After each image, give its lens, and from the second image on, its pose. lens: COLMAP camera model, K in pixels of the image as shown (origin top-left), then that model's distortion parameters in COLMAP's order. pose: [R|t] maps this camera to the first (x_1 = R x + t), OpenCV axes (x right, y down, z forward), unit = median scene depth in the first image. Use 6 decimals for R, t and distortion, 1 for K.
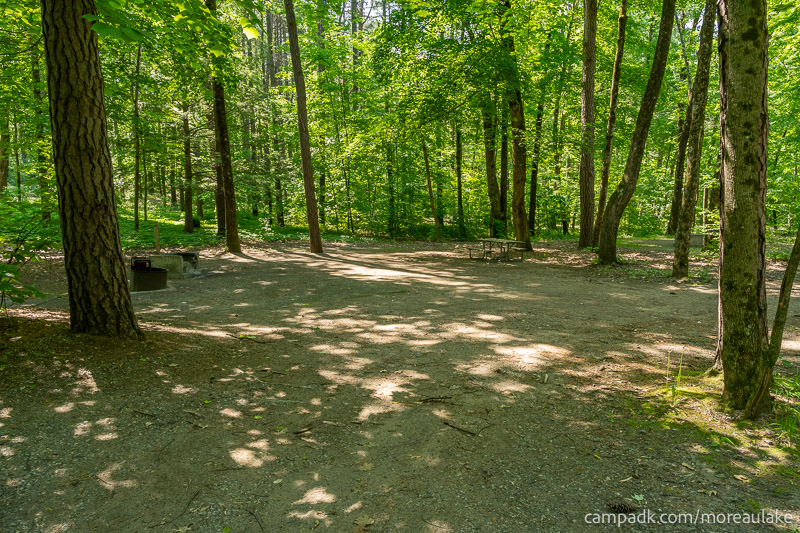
lens RADIAL K [[509.2, 0, 400.0], [0, 509.2, 266.5], [0, 0, 1]] dist [-0.001435, -0.001693]
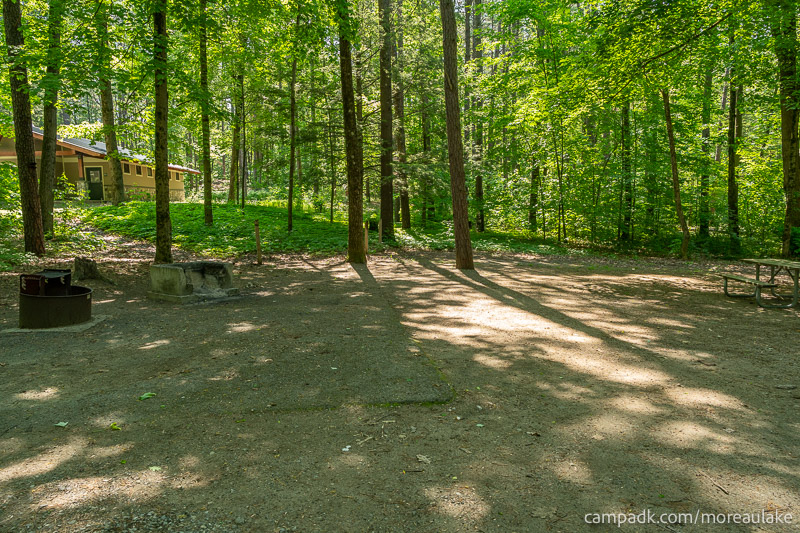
lens RADIAL K [[532.1, 0, 399.8], [0, 532.1, 285.4], [0, 0, 1]] dist [0.001229, 0.000451]
pose [[0.897165, 0.065379, -0.436830, 0.042987], [-0.057376, 0.997855, 0.031507, -0.013795], [0.437953, -0.003203, 0.898992, 0.196536]]
